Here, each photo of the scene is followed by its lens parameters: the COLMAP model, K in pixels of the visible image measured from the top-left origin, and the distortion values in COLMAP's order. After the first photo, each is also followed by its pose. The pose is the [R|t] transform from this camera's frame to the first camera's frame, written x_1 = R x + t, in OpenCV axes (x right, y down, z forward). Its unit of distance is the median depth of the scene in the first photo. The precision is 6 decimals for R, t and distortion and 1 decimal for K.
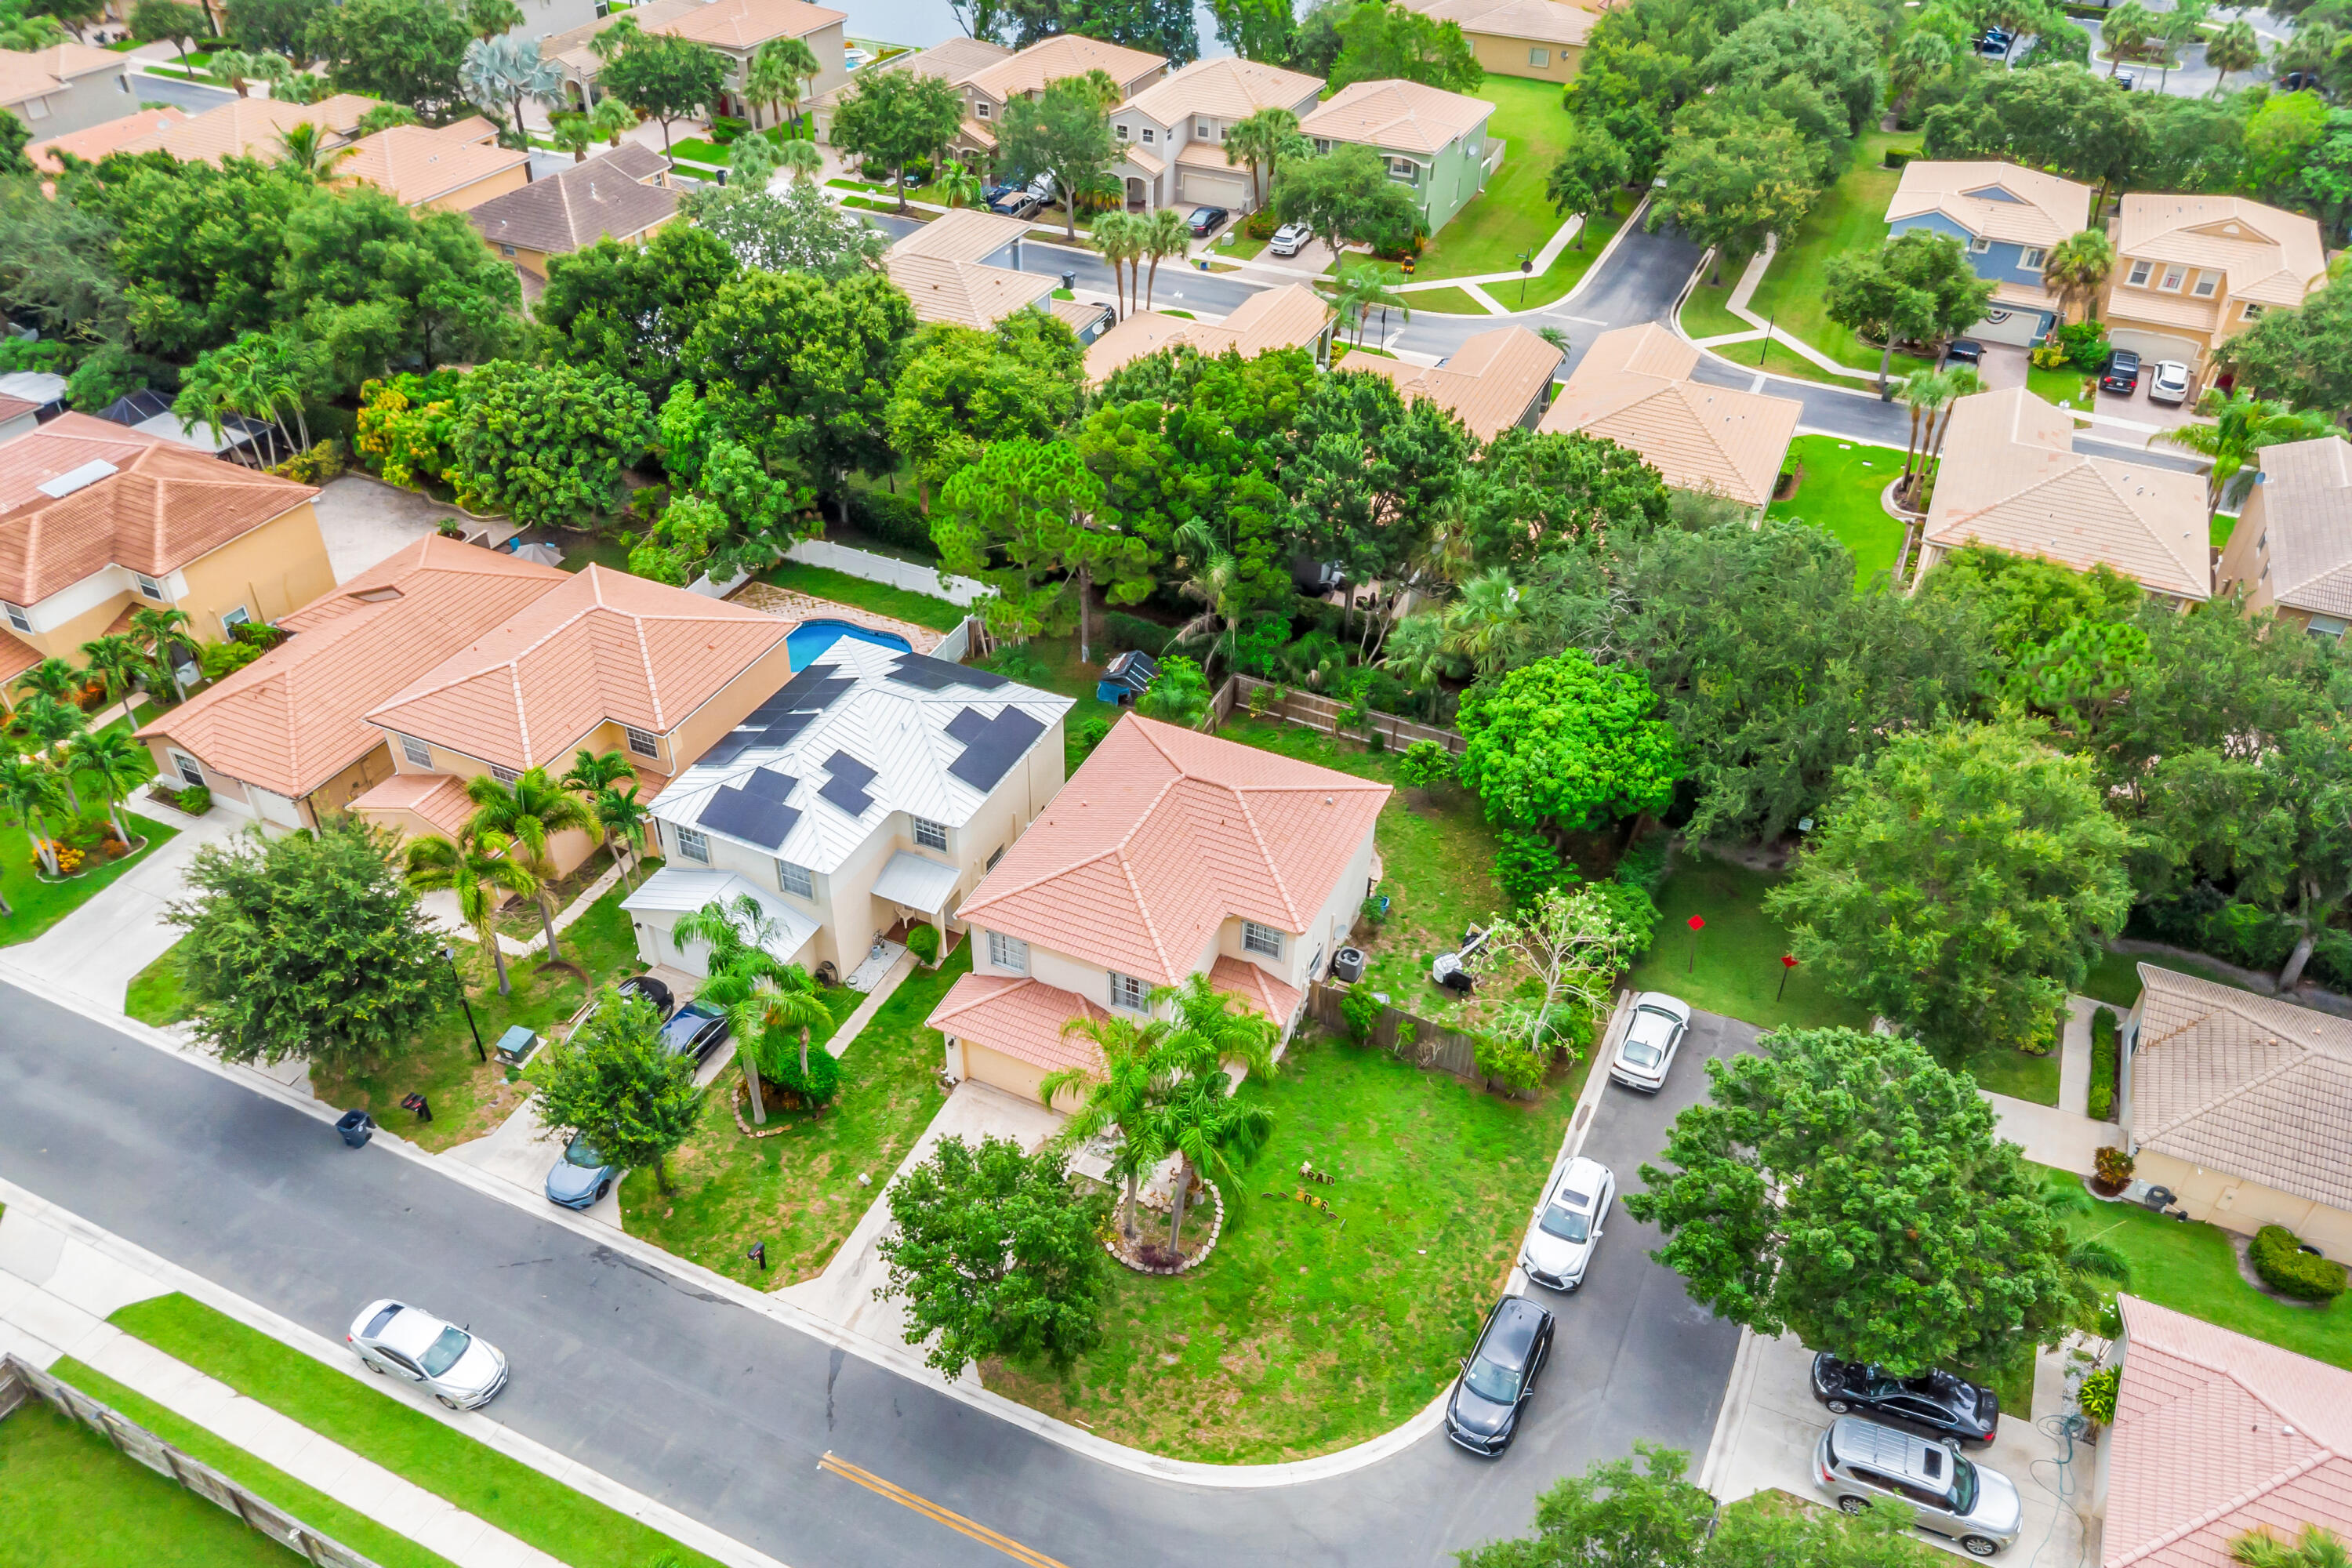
lens RADIAL K [[1690.4, 0, 1180.3], [0, 1690.4, 790.3], [0, 0, 1]] dist [0.006742, -0.004799]
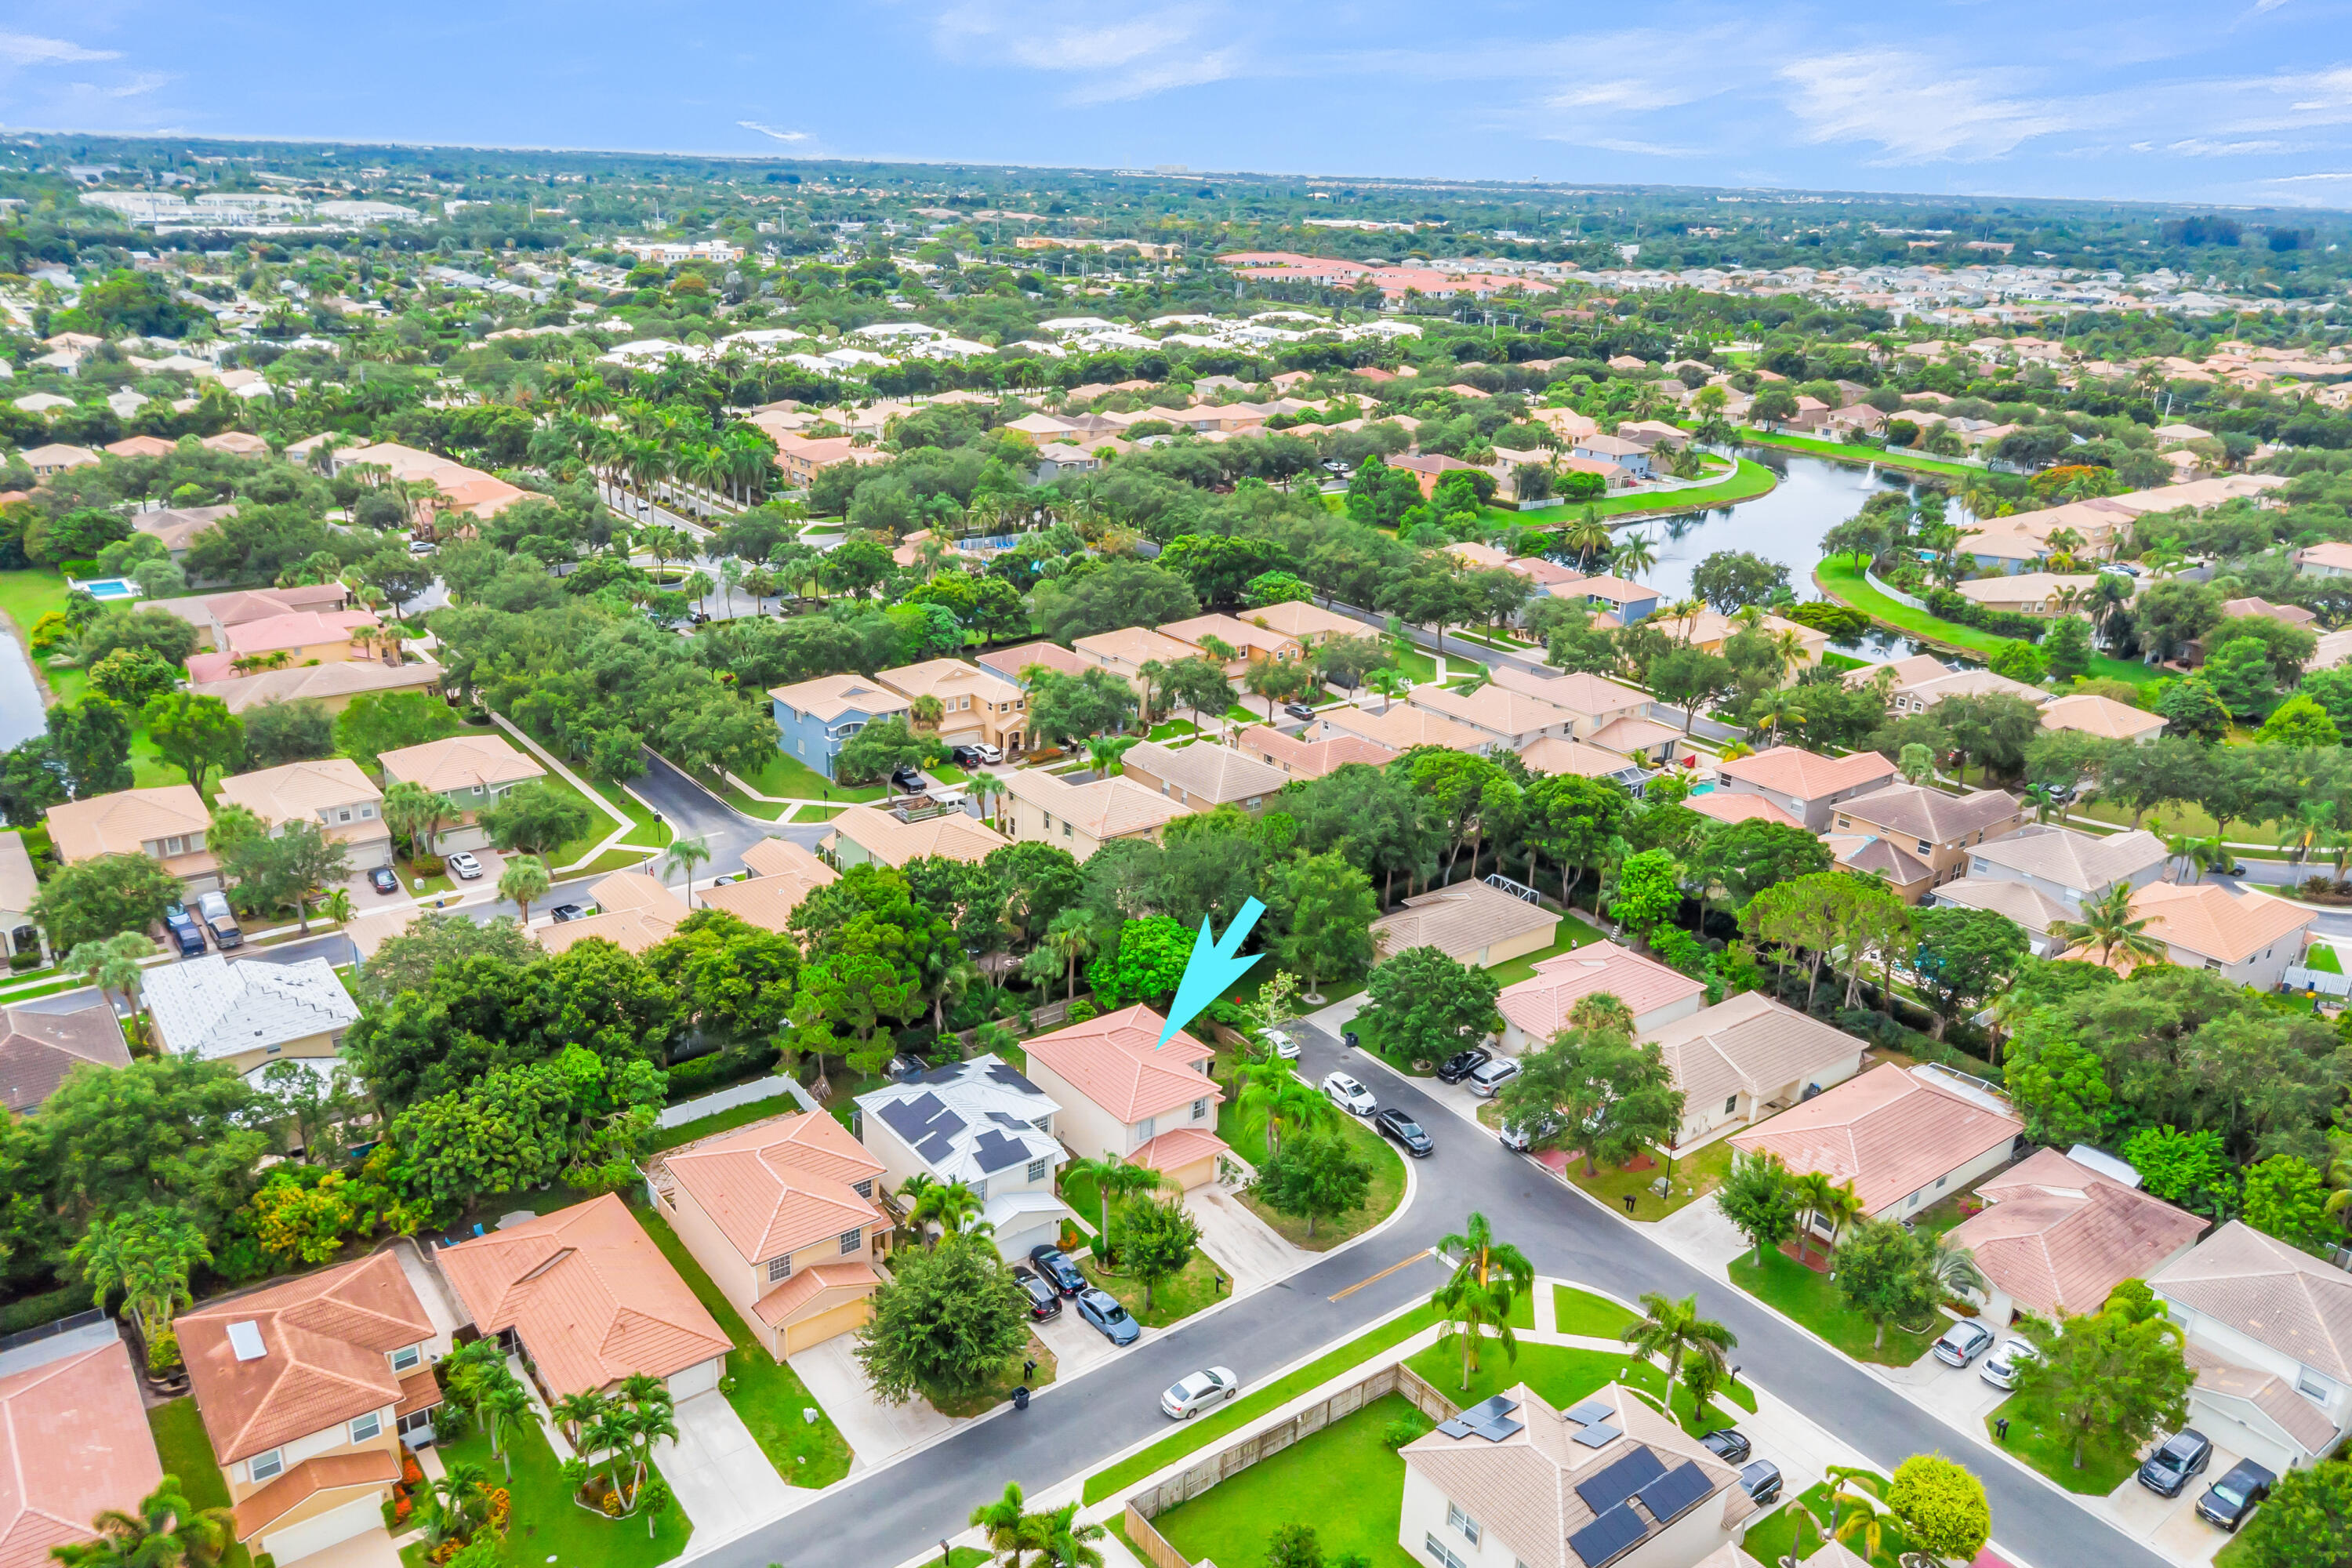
lens RADIAL K [[1690.4, 0, 1176.0], [0, 1690.4, 784.0], [0, 0, 1]] dist [0.005857, 0.014375]
pose [[0.467107, -0.306980, 0.829201, -1.172929], [0.518039, 0.855000, 0.024708, -0.205668], [-0.716551, 0.418018, 0.558404, -0.224788]]
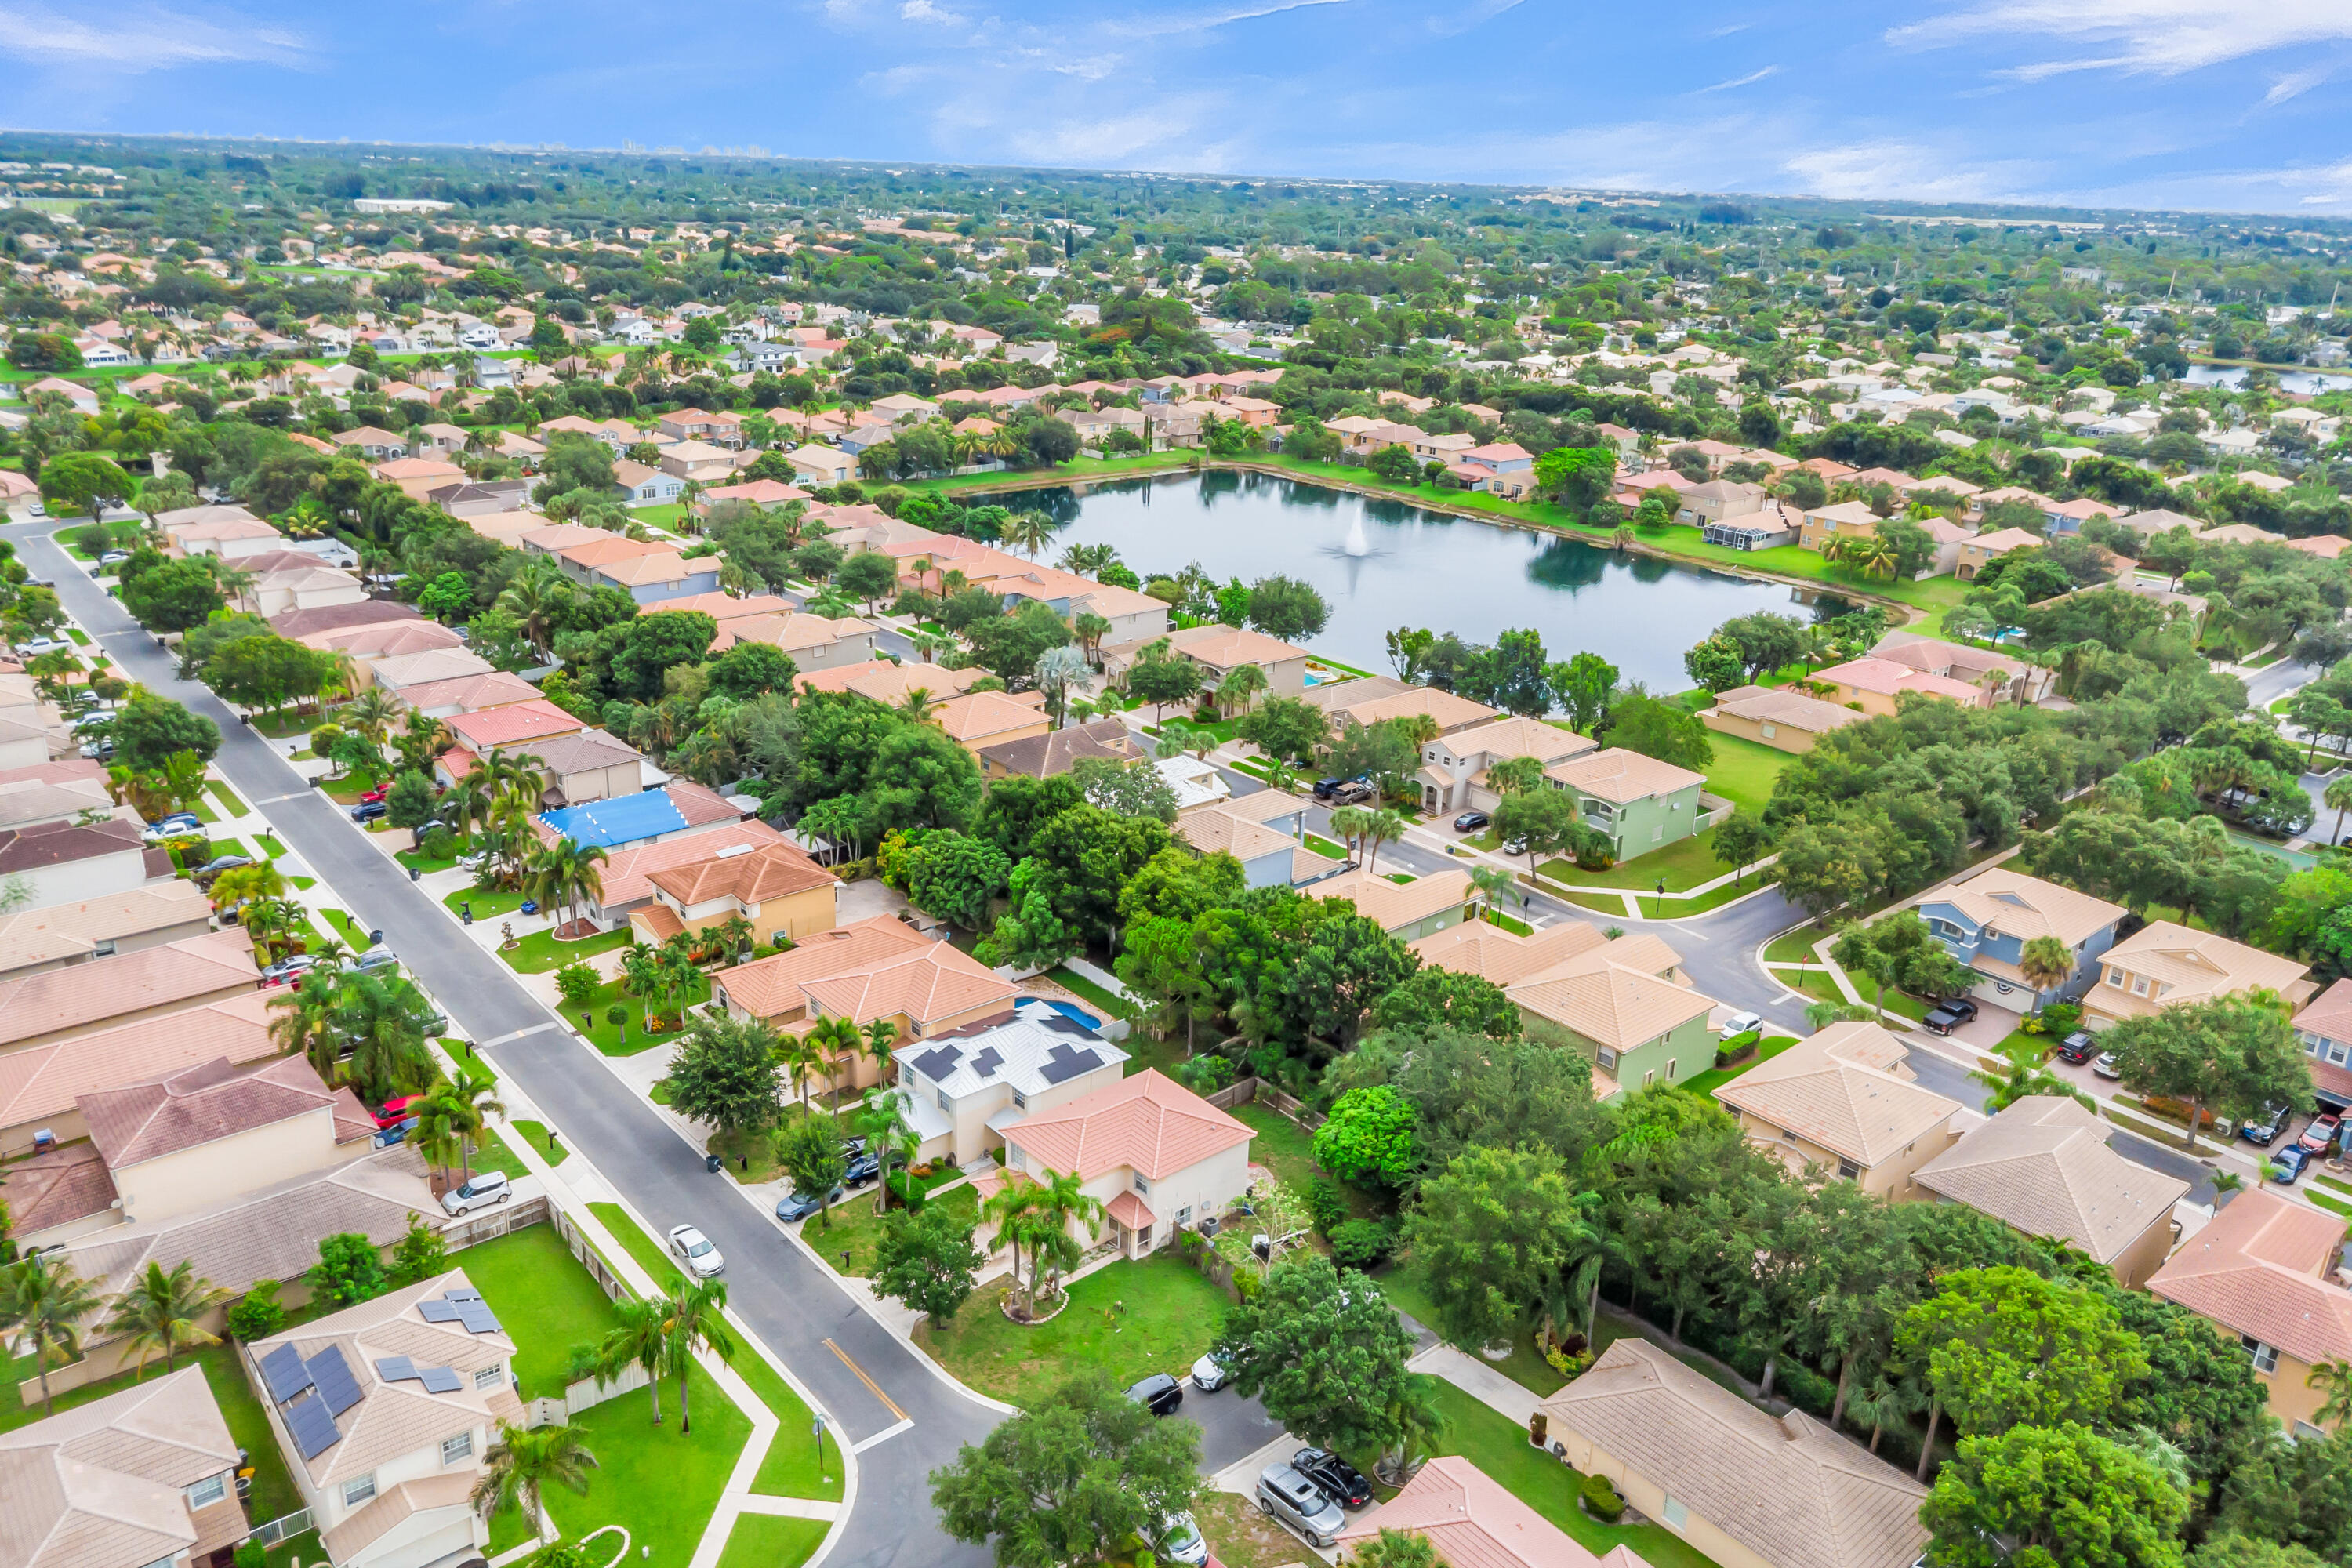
lens RADIAL K [[1690.4, 0, 1176.0], [0, 1690.4, 784.0], [0, 0, 1]] dist [0.005857, 0.014375]
pose [[0.911086, 0.152360, -0.383026, 0.537220], [-0.263856, 0.929443, -0.257908, 0.110419], [0.316706, 0.336040, 0.887003, -0.581613]]
